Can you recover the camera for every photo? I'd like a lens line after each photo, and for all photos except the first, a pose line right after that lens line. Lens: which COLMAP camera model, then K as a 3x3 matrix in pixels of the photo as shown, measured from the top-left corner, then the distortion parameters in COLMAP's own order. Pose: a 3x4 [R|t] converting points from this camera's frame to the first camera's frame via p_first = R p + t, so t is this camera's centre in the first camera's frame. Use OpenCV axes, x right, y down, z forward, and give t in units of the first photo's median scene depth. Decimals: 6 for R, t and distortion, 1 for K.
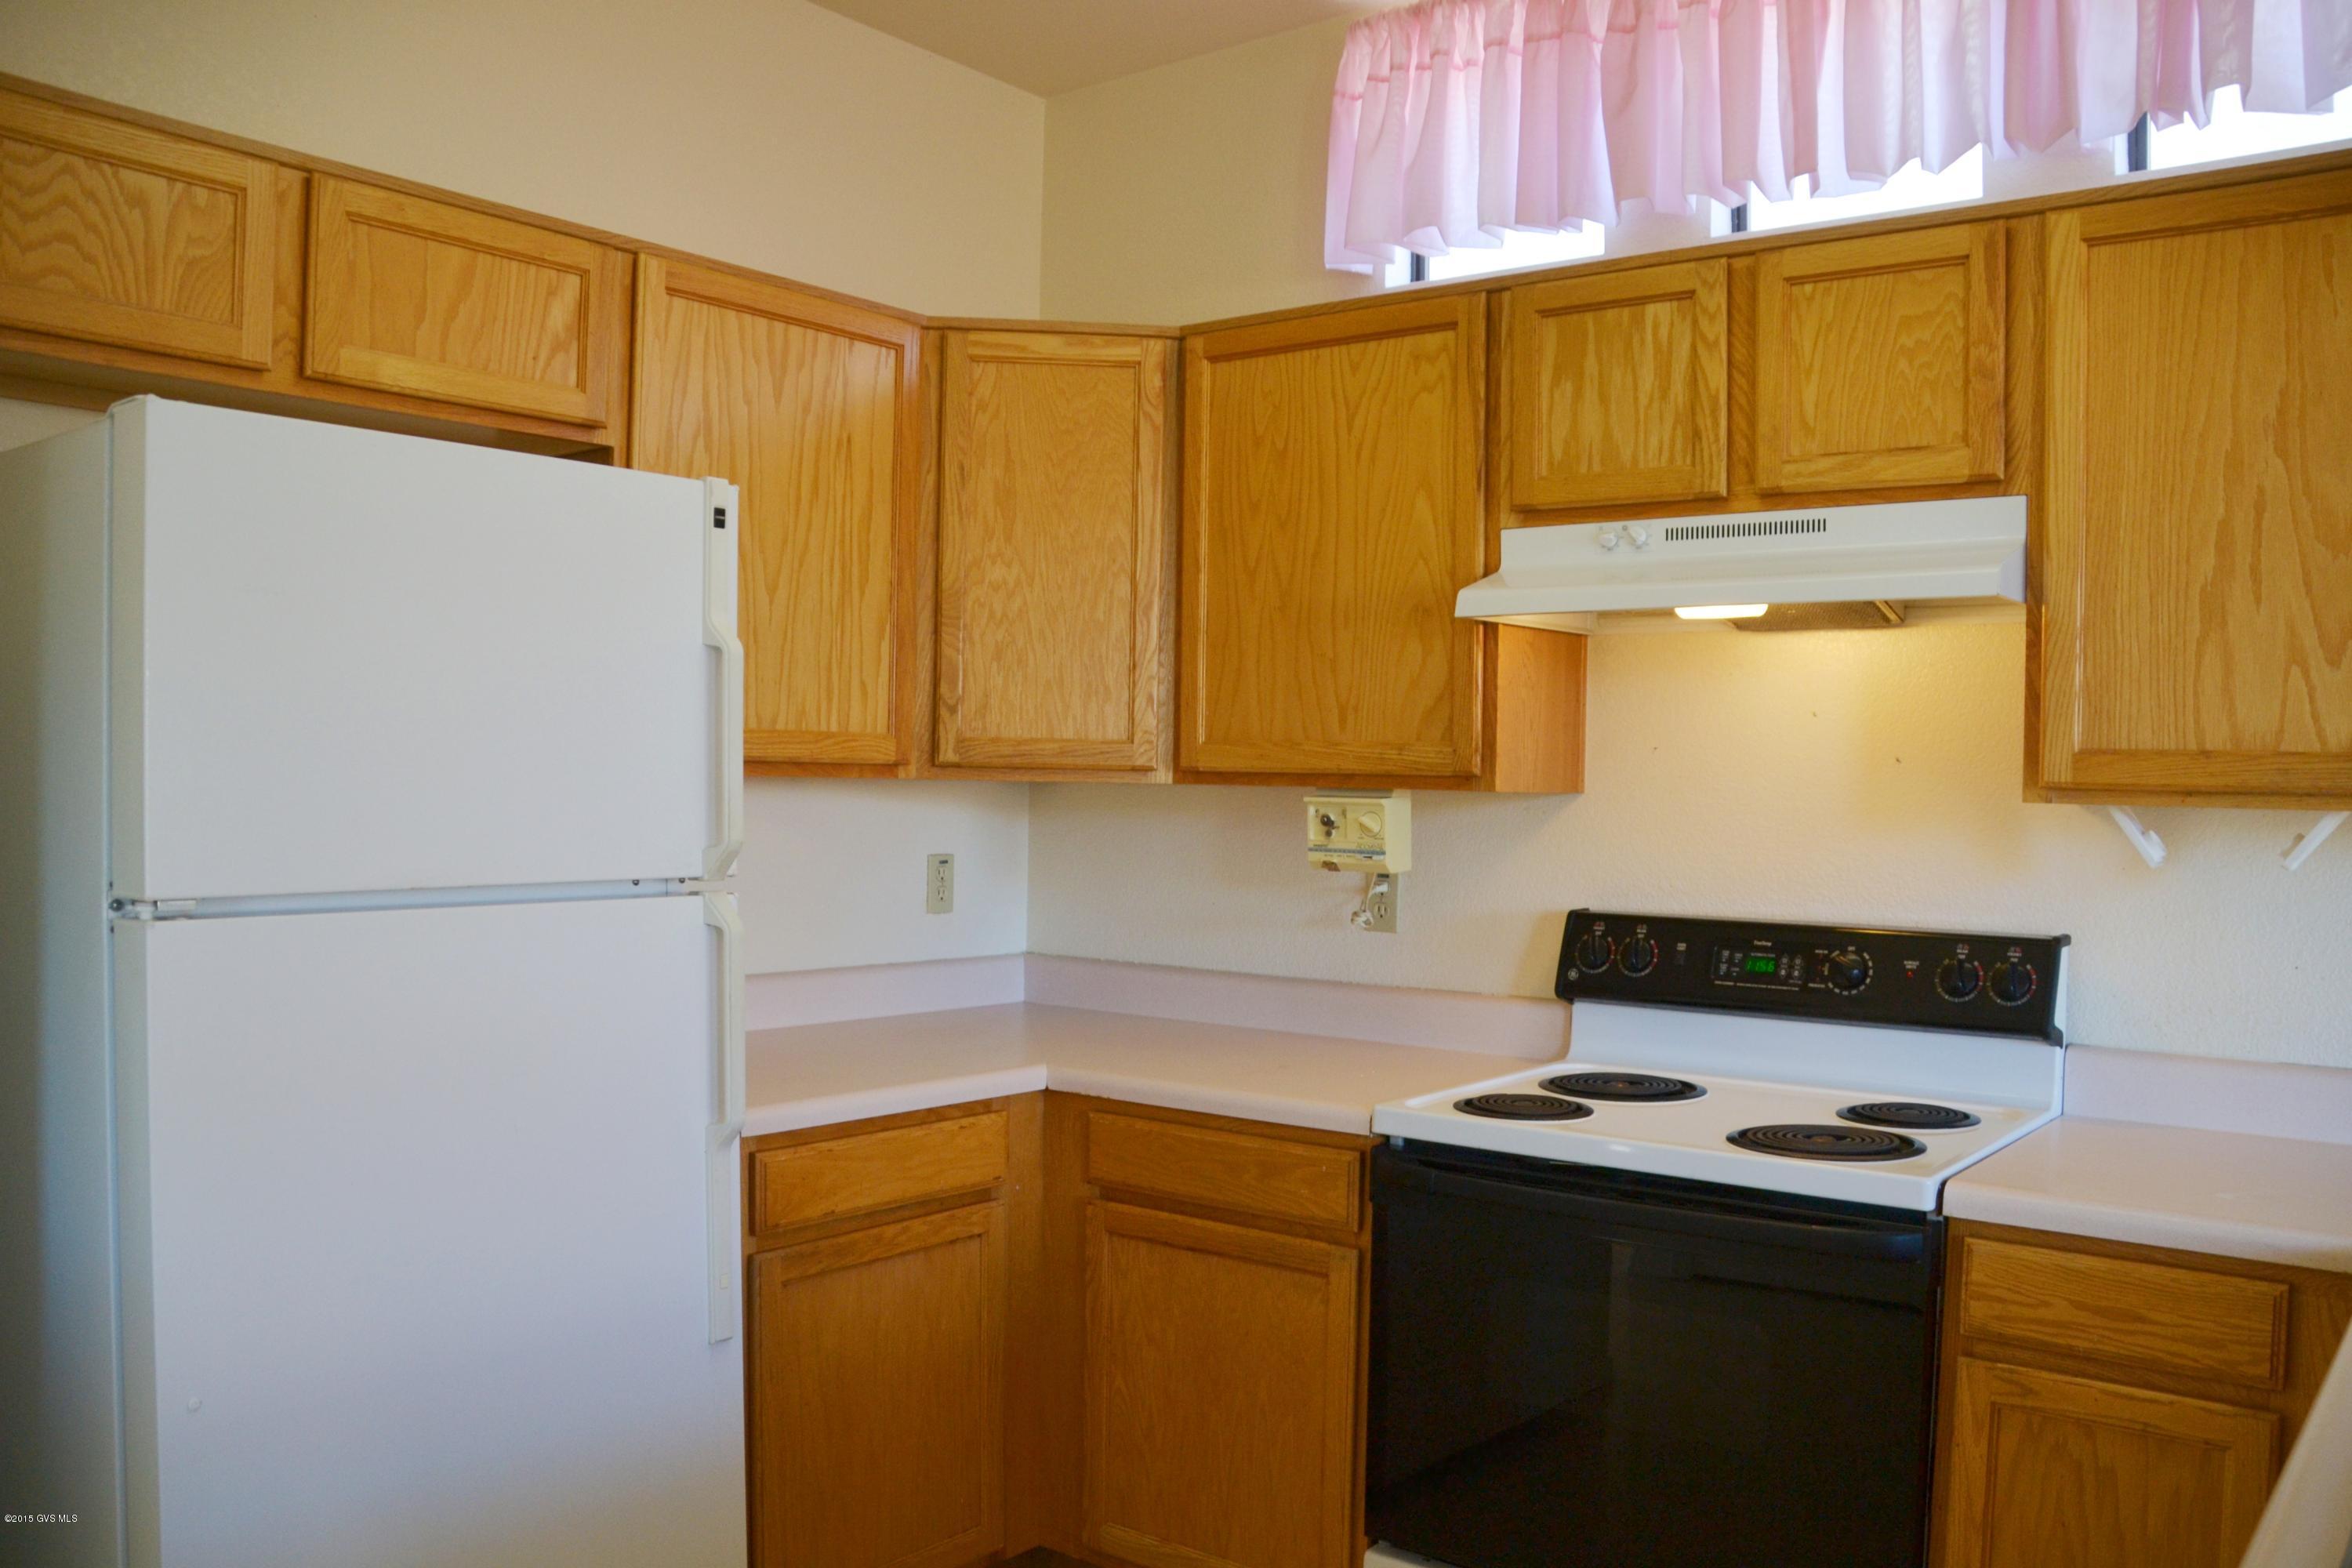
lens RADIAL K [[1878.5, 0, 1156.5], [0, 1878.5, 814.8], [0, 0, 1]] dist [-0.178277, 0.129059]
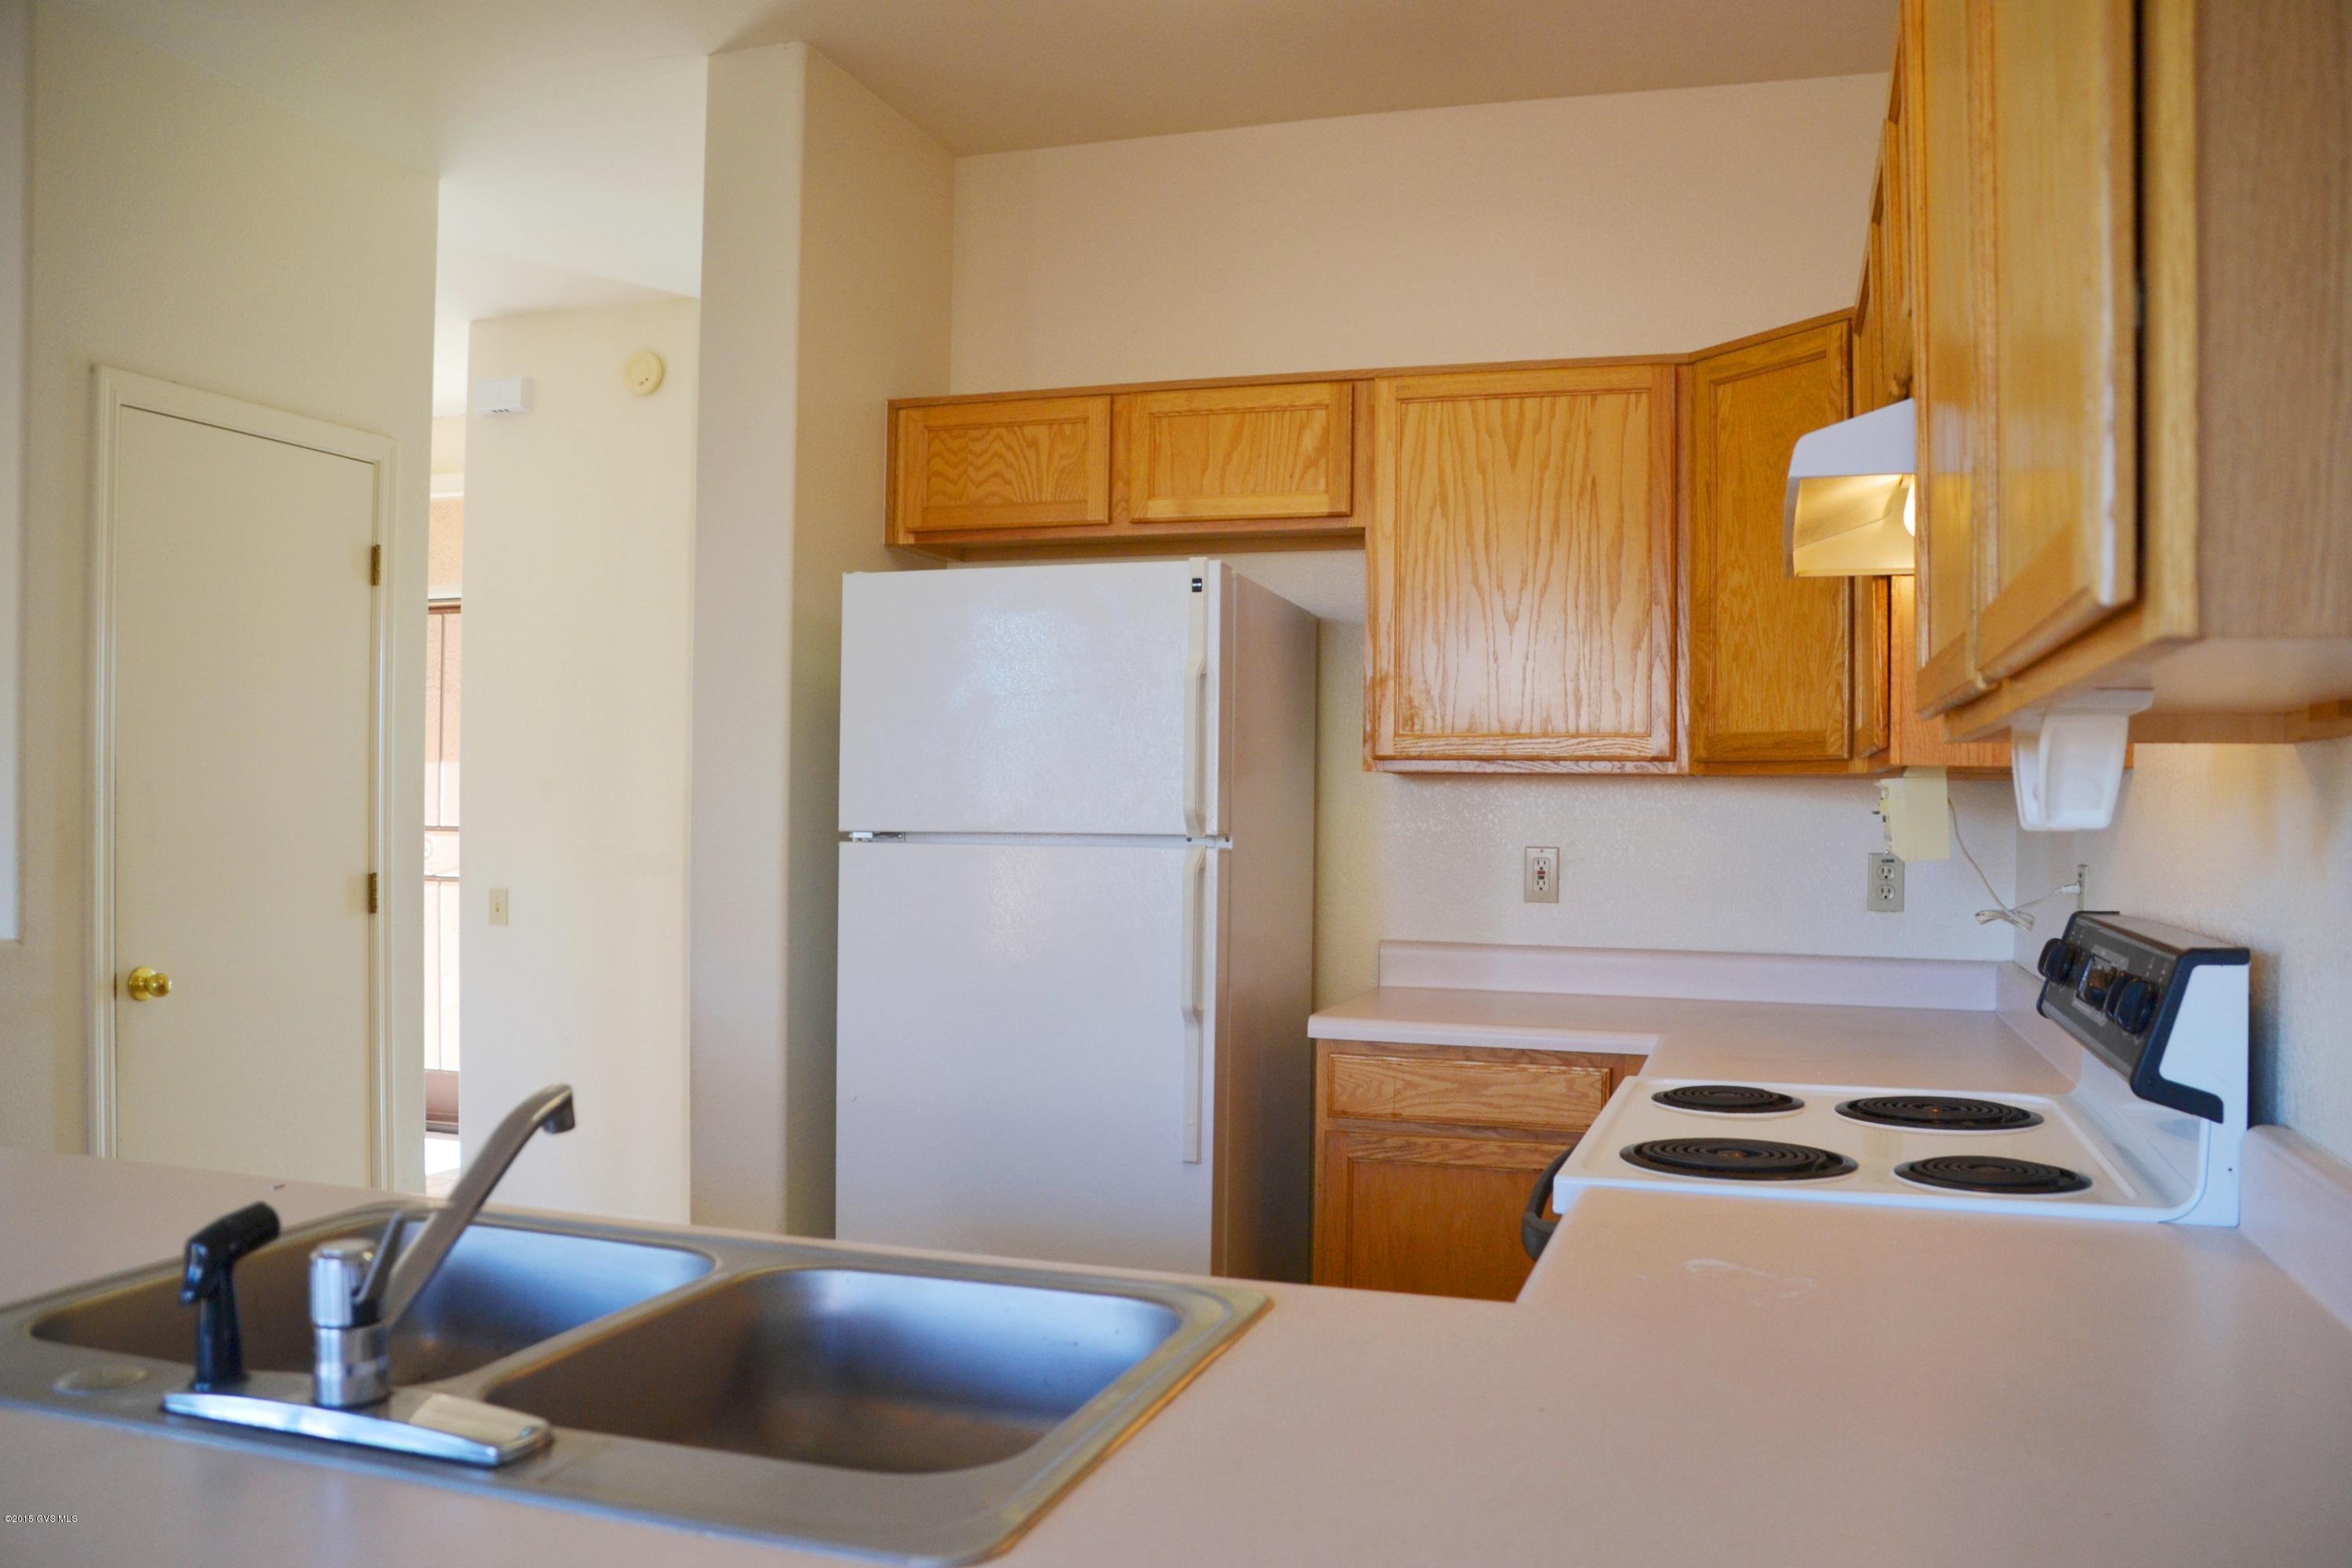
lens RADIAL K [[1878.5, 0, 1156.5], [0, 1878.5, 814.8], [0, 0, 1]] dist [-0.178277, 0.129059]
pose [[0.338482, -0.007369, -0.940944, 0.906004], [-0.024599, 0.999558, -0.016676, 0.035083], [0.940651, 0.028791, 0.338152, 0.390053]]
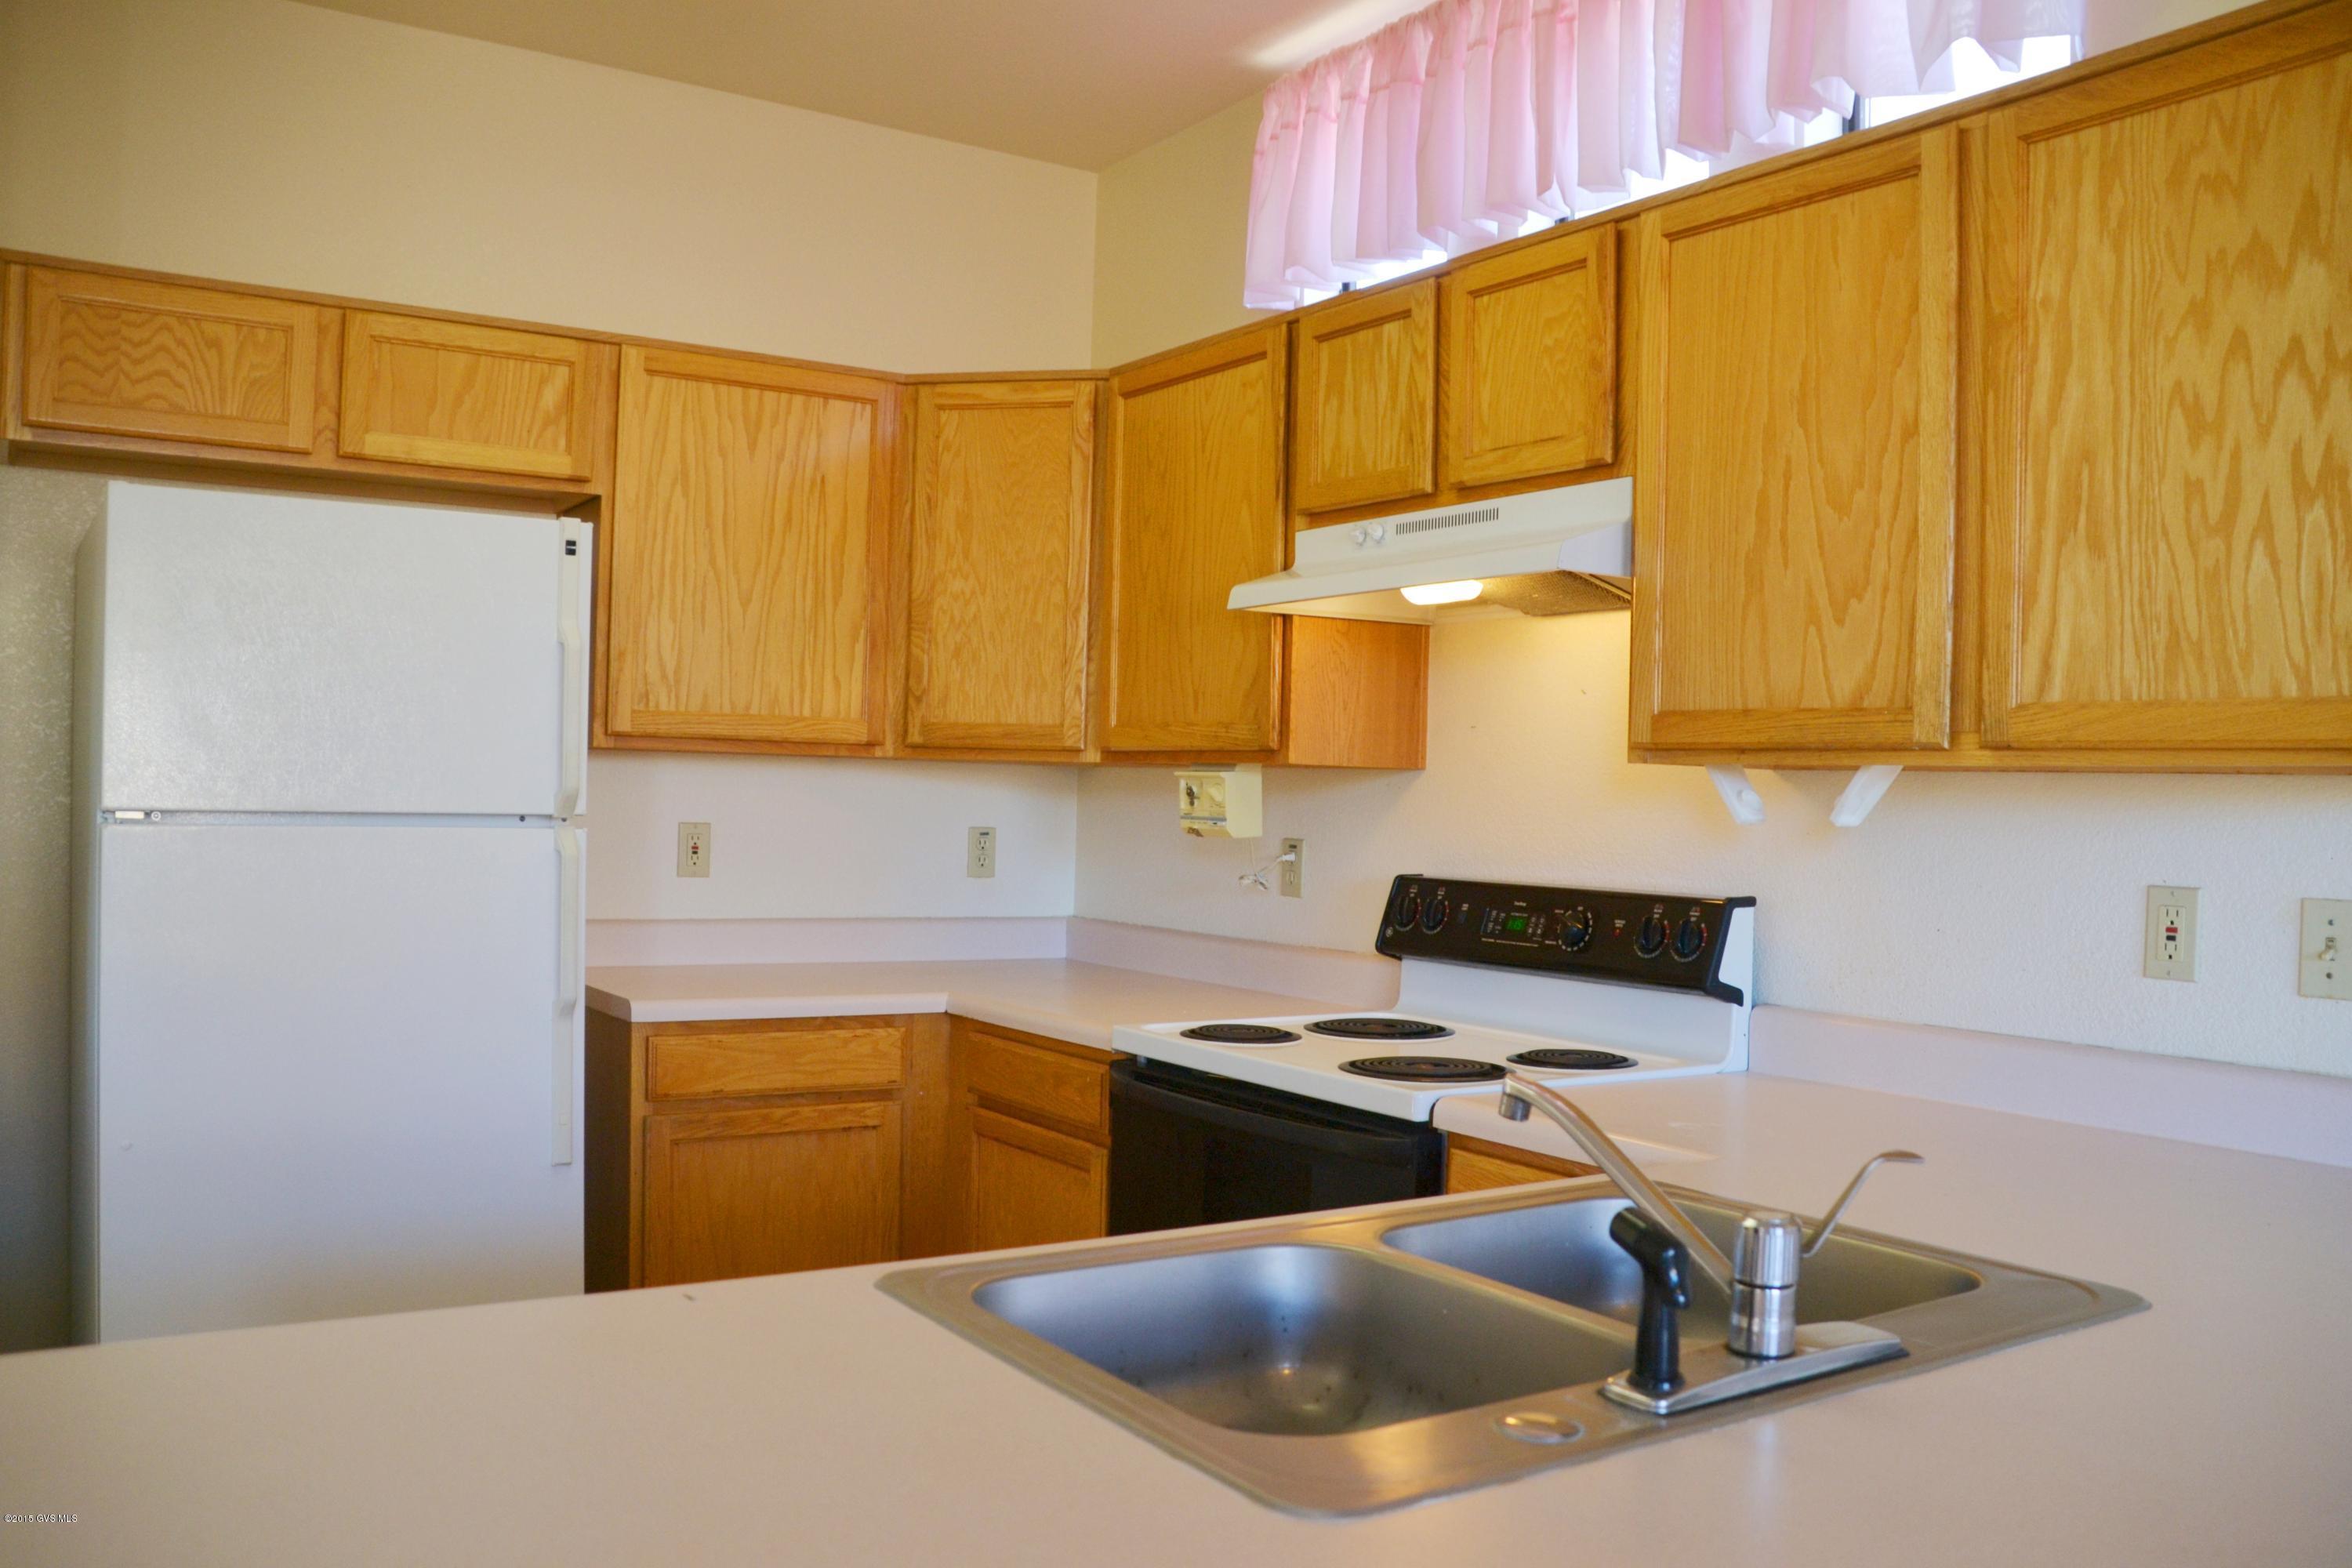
lens RADIAL K [[1878.5, 0, 1156.5], [0, 1878.5, 814.8], [0, 0, 1]] dist [-0.178277, 0.129059]
pose [[0.947704, 0.010962, -0.318961, 0.480826], [-0.016085, 0.999780, -0.013429, 0.036199], [0.318744, 0.017857, 0.947673, -0.103021]]
